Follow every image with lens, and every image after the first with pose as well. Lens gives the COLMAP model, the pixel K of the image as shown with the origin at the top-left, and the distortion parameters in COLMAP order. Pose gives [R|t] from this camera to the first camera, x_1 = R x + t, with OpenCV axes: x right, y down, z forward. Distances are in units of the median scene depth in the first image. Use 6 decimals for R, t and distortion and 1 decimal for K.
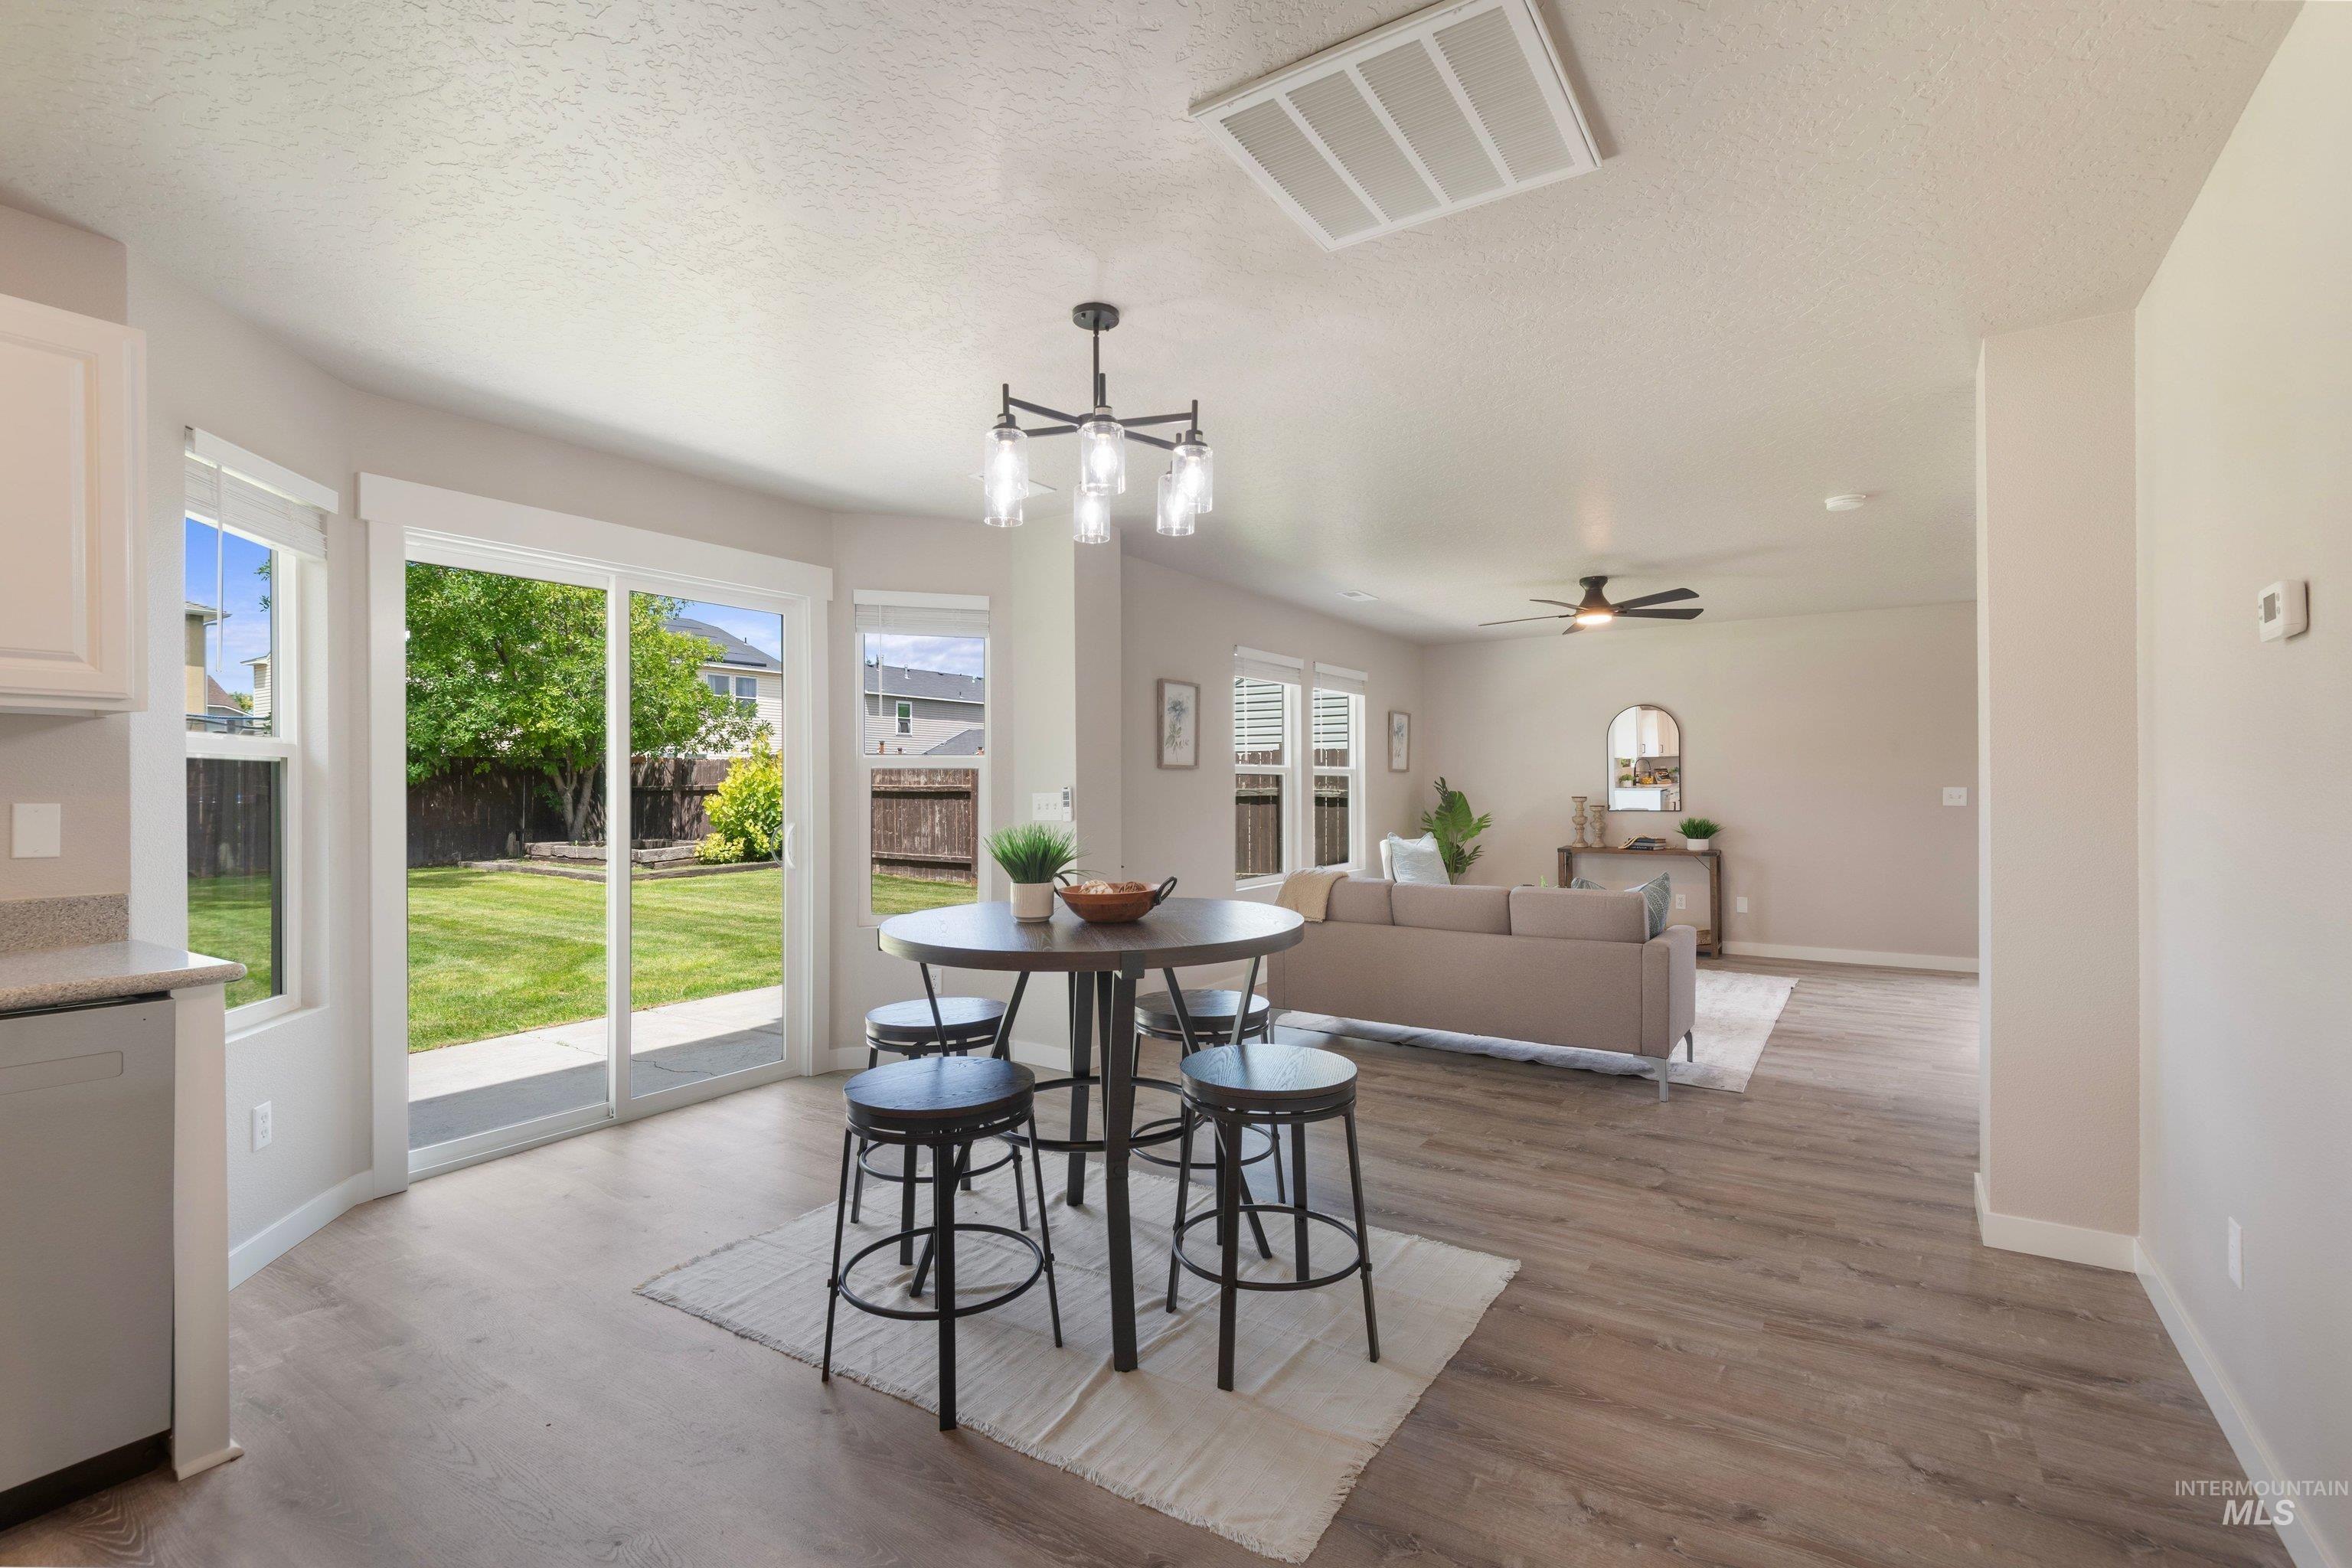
lens RADIAL K [[1059.9, 0, 1163.9], [0, 1059.9, 775.8], [0, 0, 1]] dist [0.003979, -0.004766]
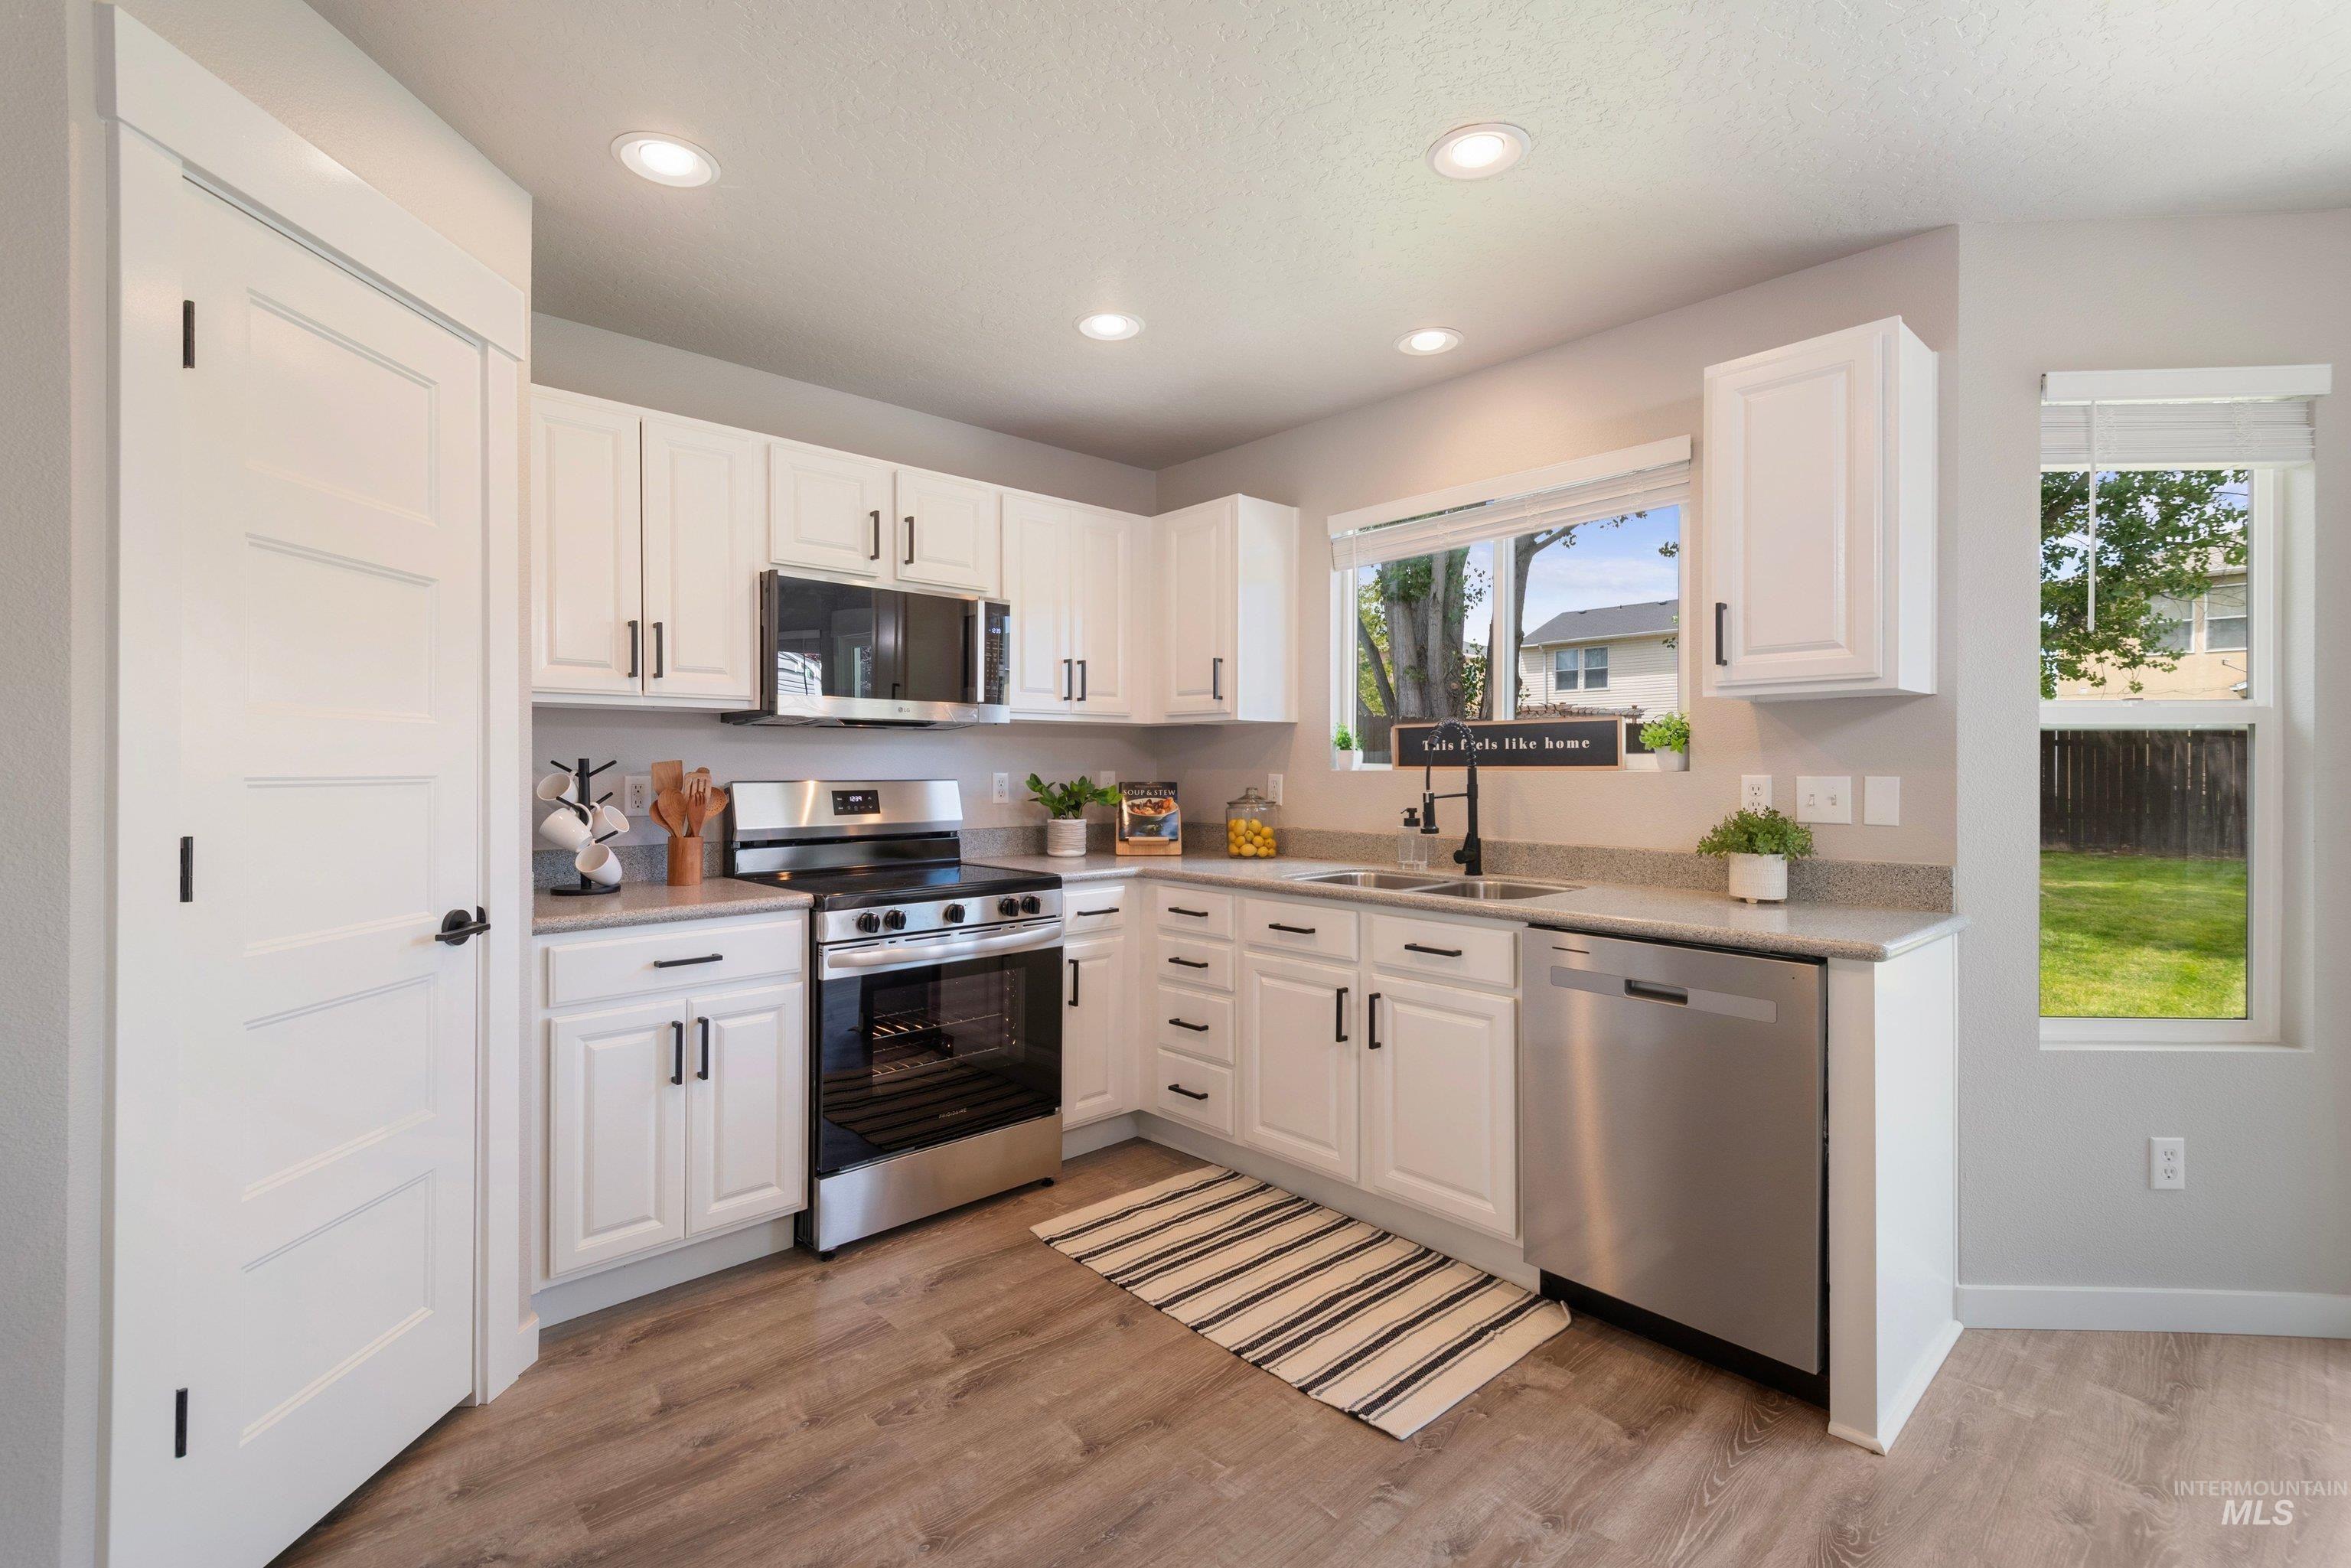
lens RADIAL K [[1059.4, 0, 1161.6], [0, 1059.4, 773.5], [0, 0, 1]] dist [0.003979, -0.004766]
pose [[-0.243916, 0.009955, -0.969745, 0.022225], [0.011091, 0.999911, 0.007475, 0.000708], [0.969733, -0.008932, -0.244004, 0.061825]]
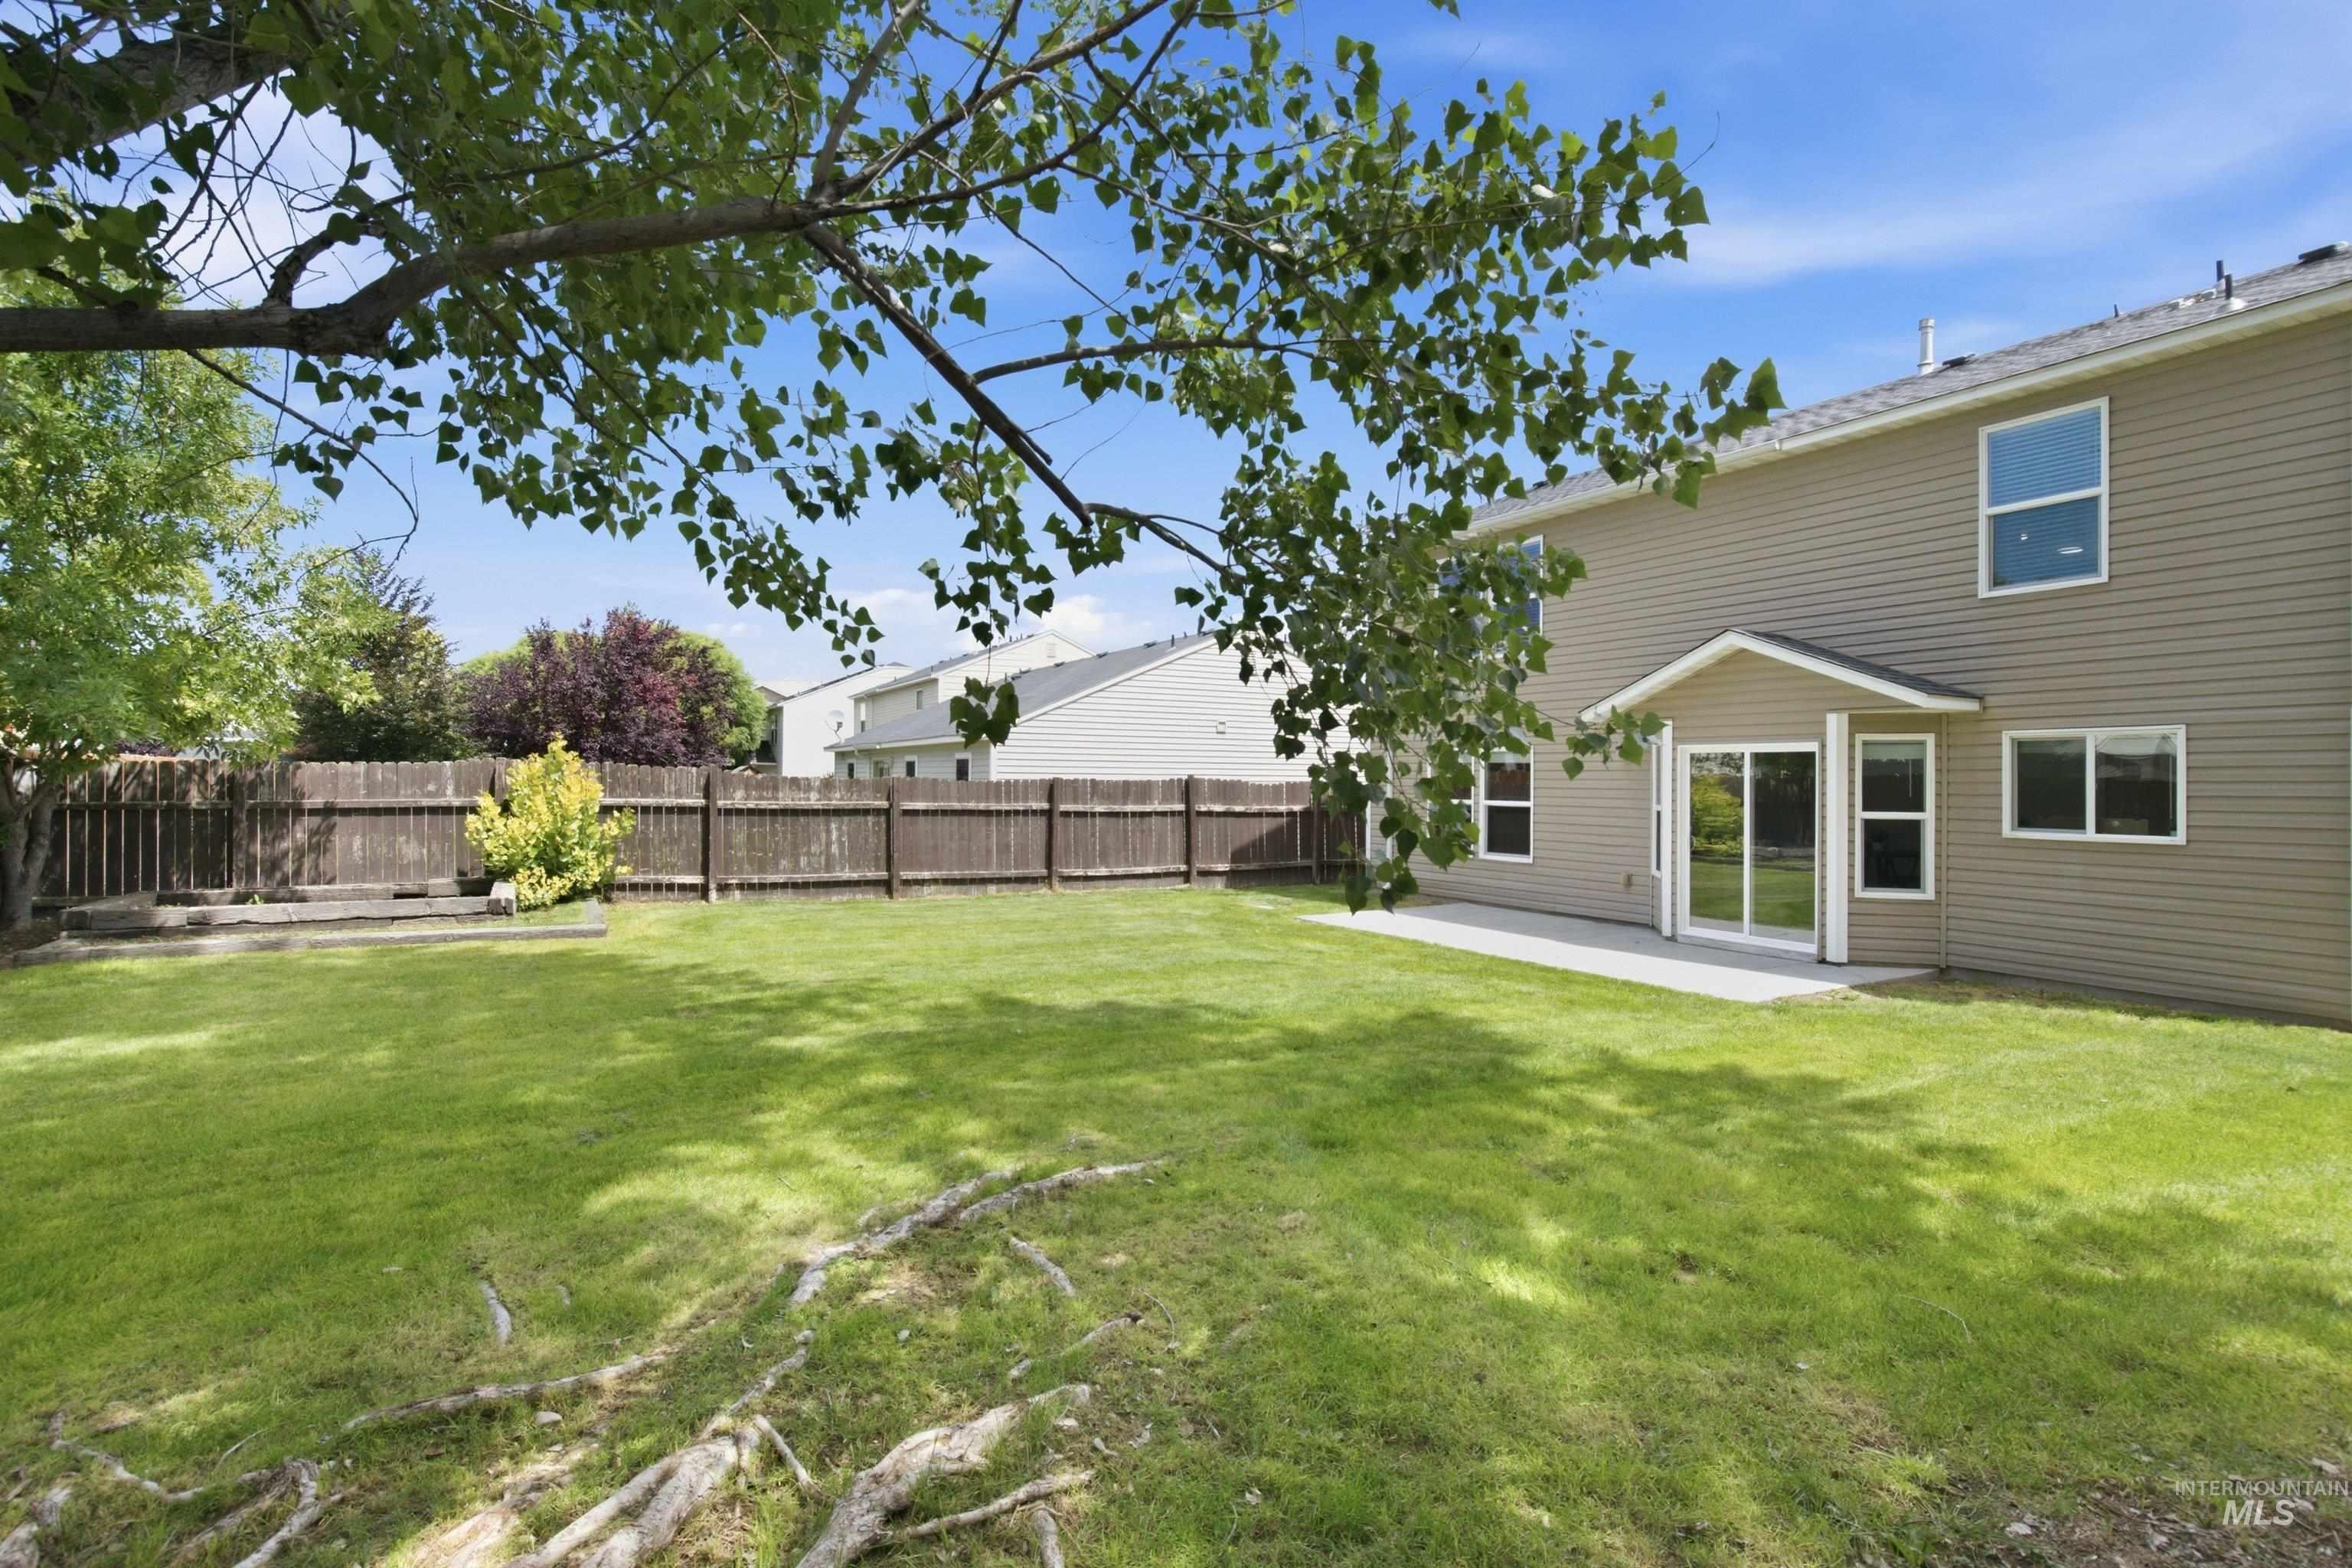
lens RADIAL K [[1100.1, 0, 1177.1], [0, 1100.1, 785.0], [0, 0, 1]] dist [0.005752, -0.000790]
pose [[0.454910, 0.006889, 0.890511, -0.909067], [-0.021151, 0.999772, 0.003071, -0.015750], [-0.890286, -0.020232, 0.454952, 0.251386]]
